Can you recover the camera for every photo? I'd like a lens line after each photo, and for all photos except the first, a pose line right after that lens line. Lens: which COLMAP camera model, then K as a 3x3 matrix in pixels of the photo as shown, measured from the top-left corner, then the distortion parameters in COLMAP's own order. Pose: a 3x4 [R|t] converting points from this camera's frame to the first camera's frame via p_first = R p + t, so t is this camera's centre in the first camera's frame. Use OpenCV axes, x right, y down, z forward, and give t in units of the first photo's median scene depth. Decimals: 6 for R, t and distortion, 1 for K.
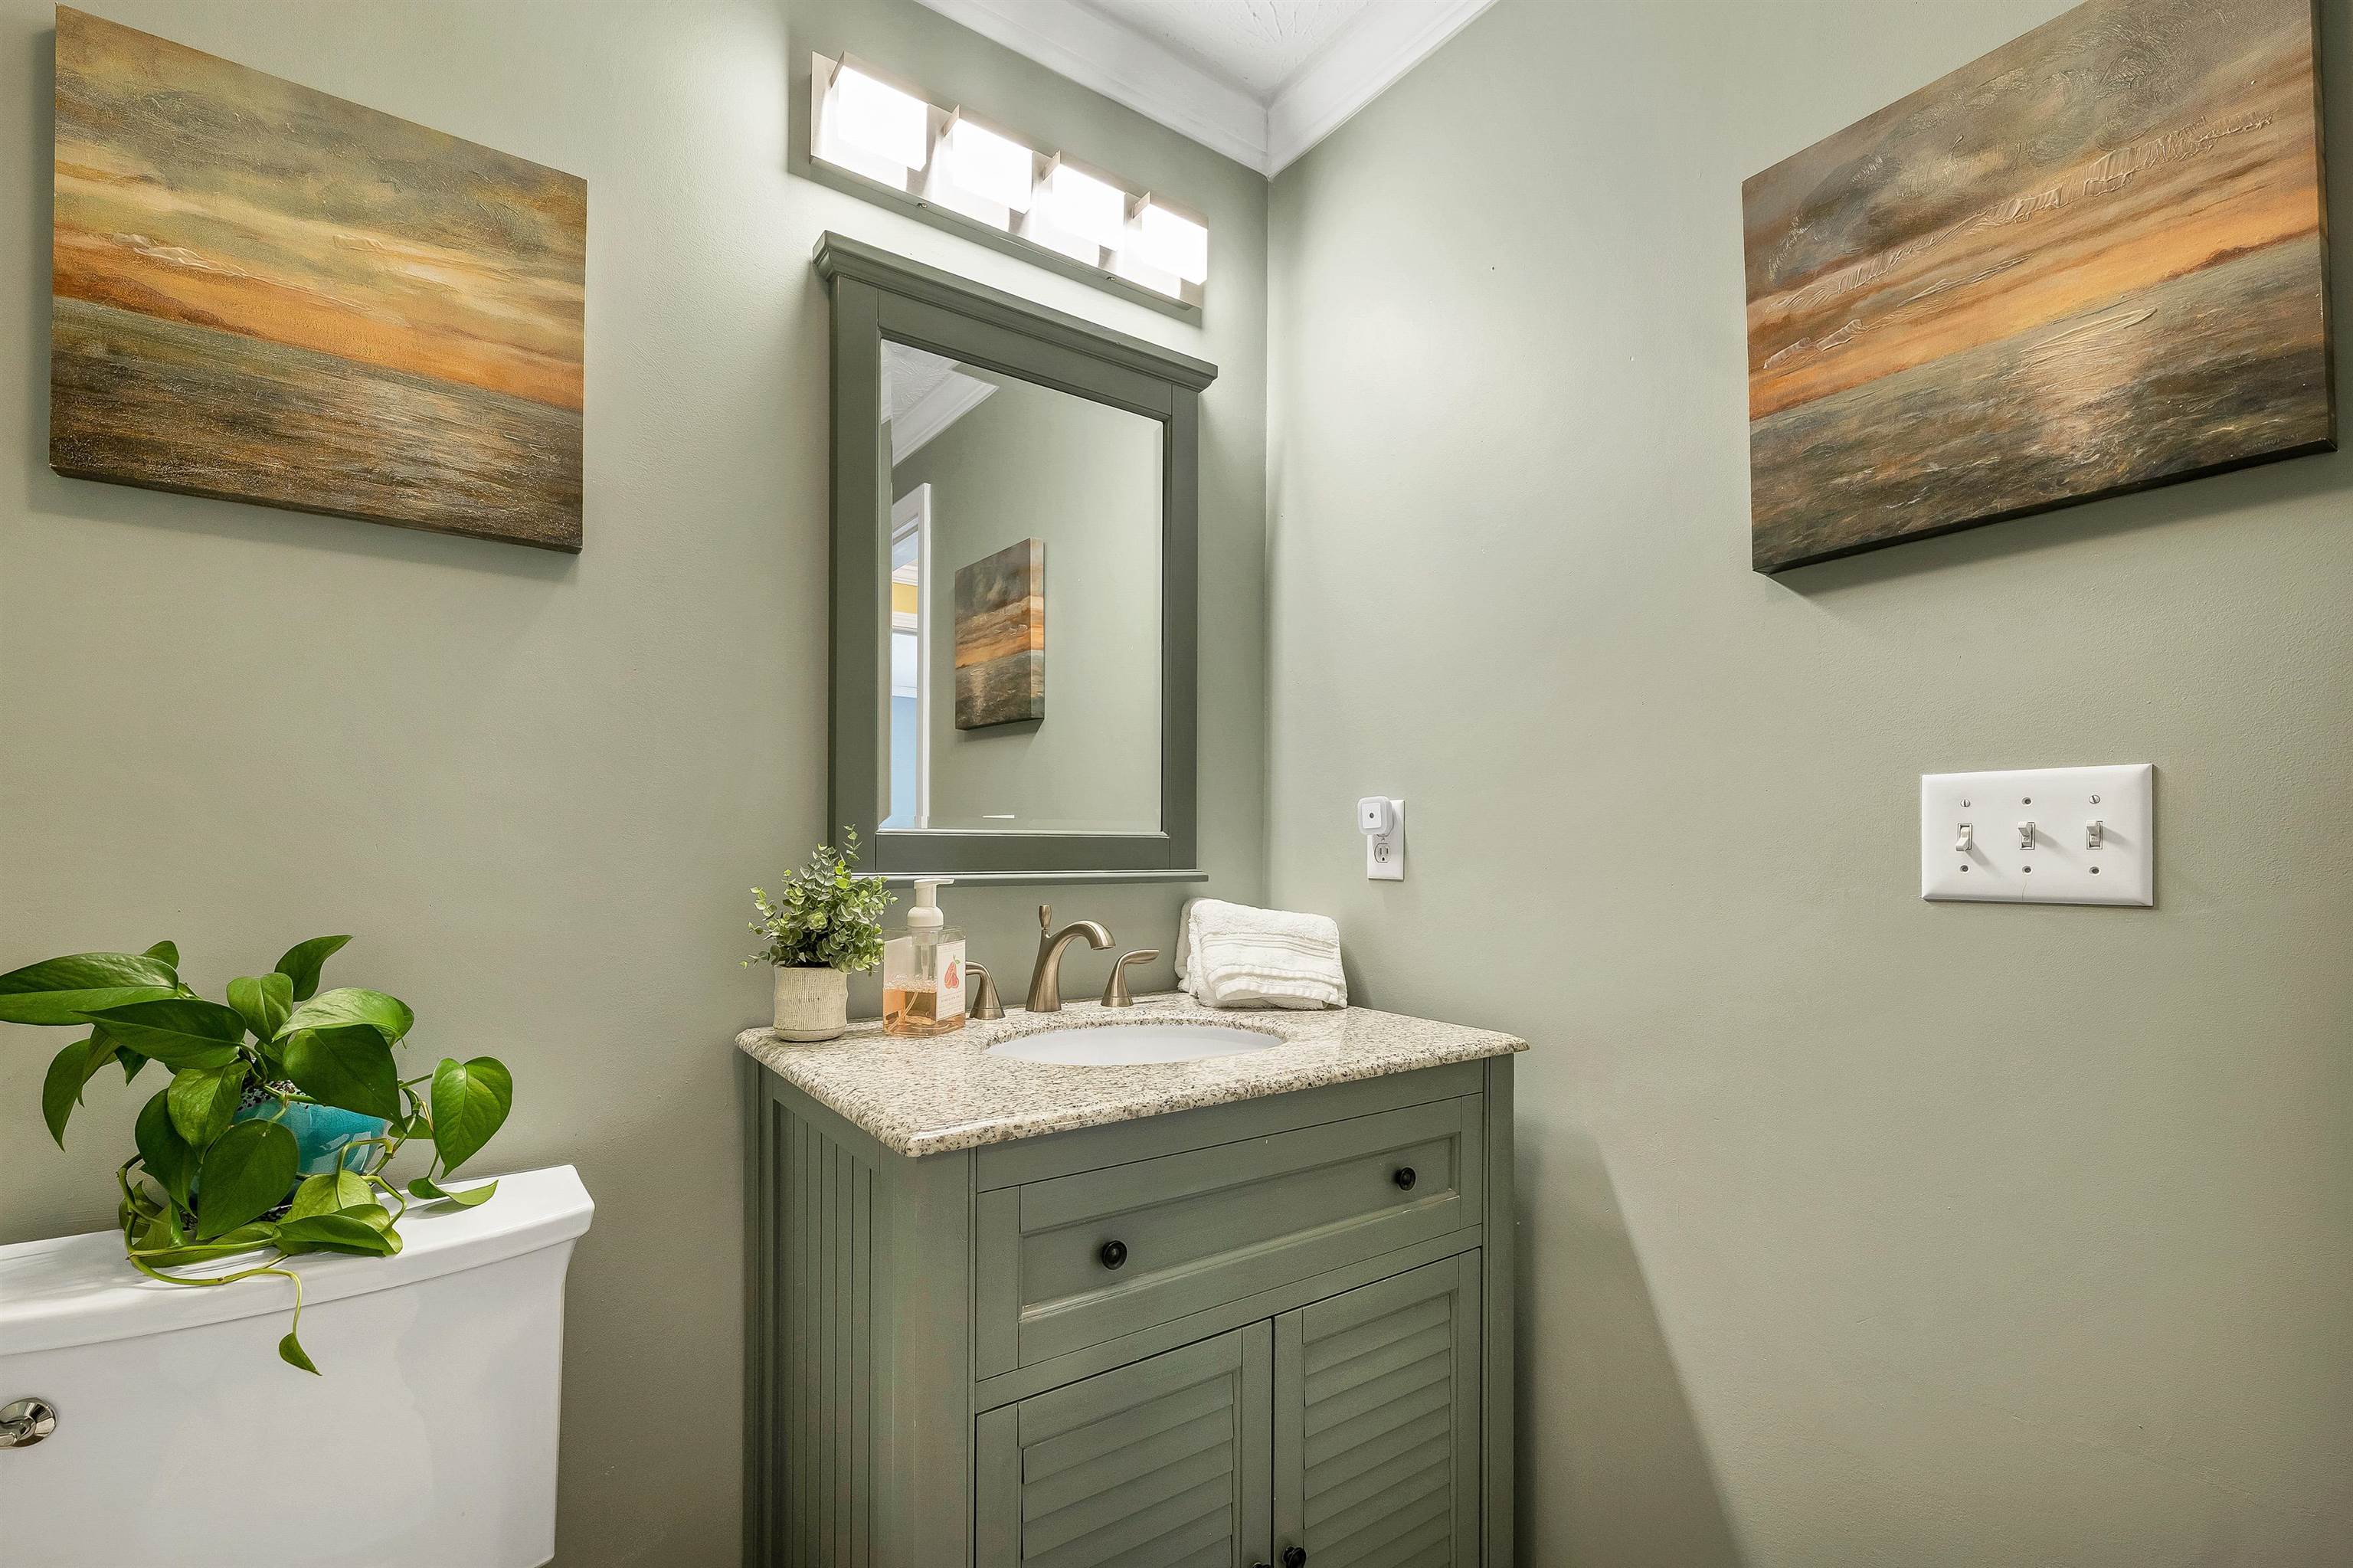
lens RADIAL K [[1021.3, 0, 1244.0], [0, 1021.3, 839.1], [0, 0, 1]] dist [0.000293, 0.000102]
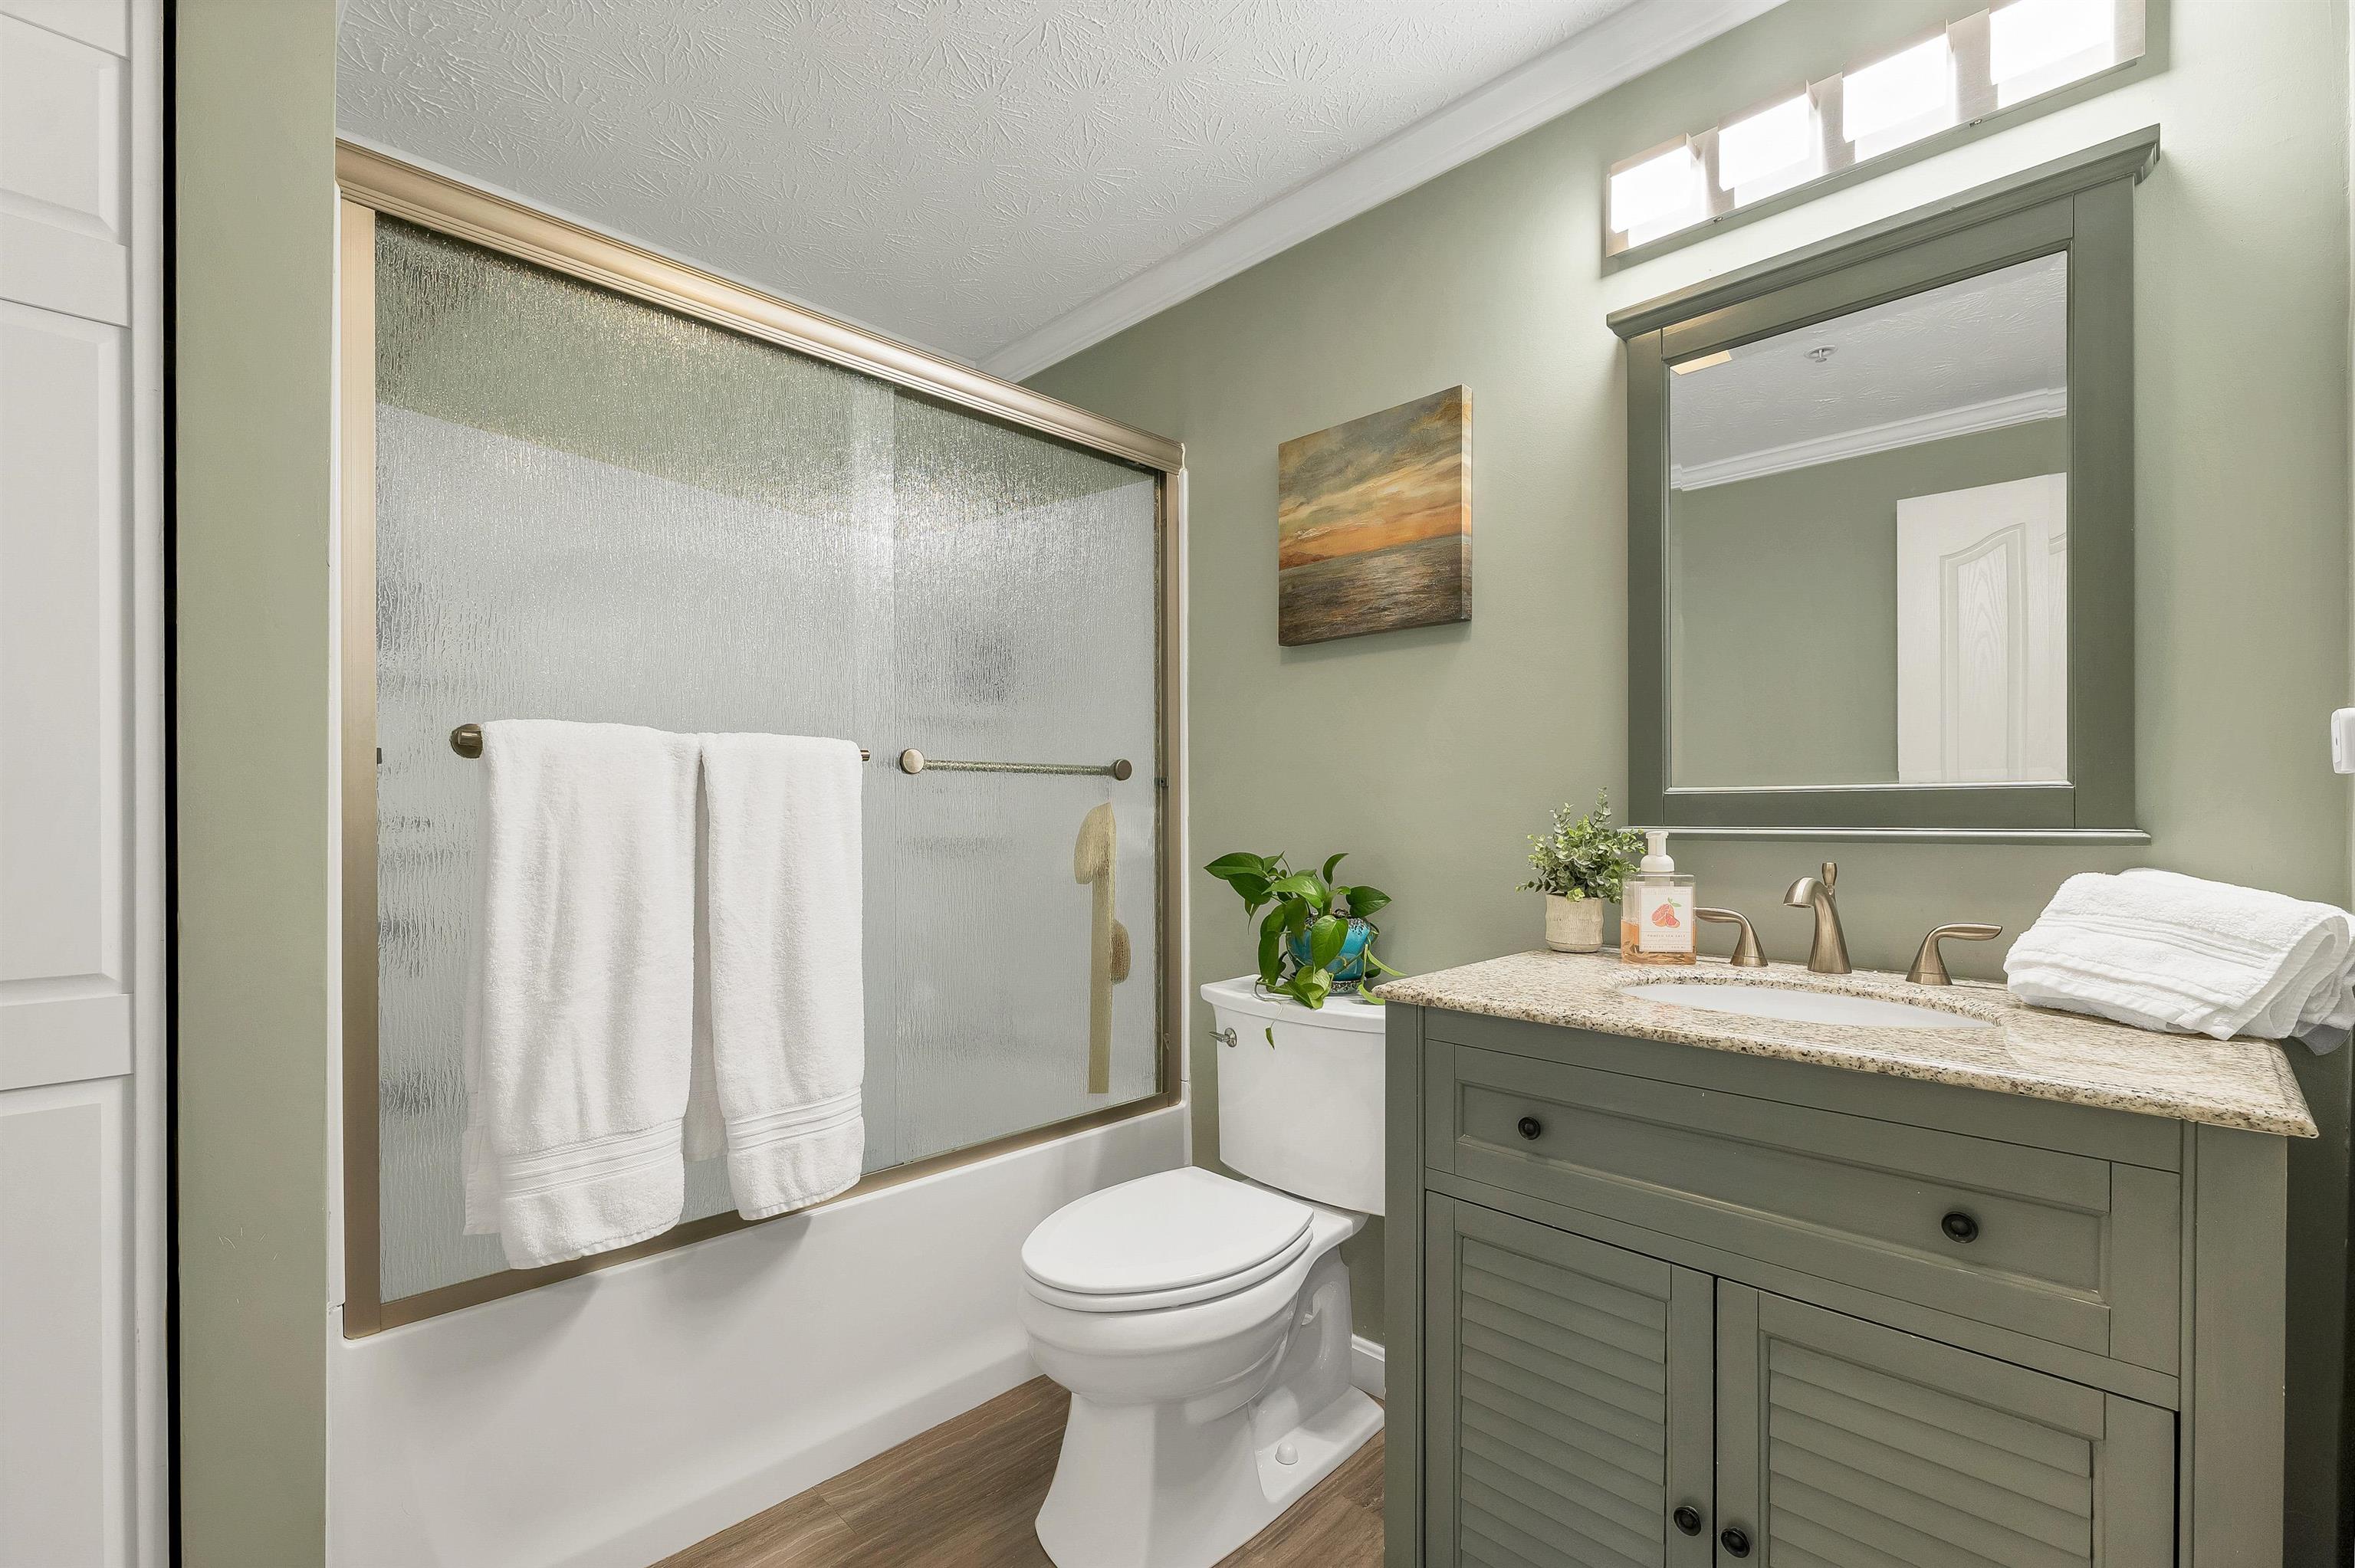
lens RADIAL K [[1022.0, 0, 1187.4], [0, 1022.0, 807.0], [0, 0, 1]] dist [0.000293, 0.000102]
pose [[0.171040, -0.012149, -0.985189, 0.880883], [0.012408, 0.999871, -0.010176, 0.019029], [0.985186, -0.010484, 0.171169, 0.323863]]
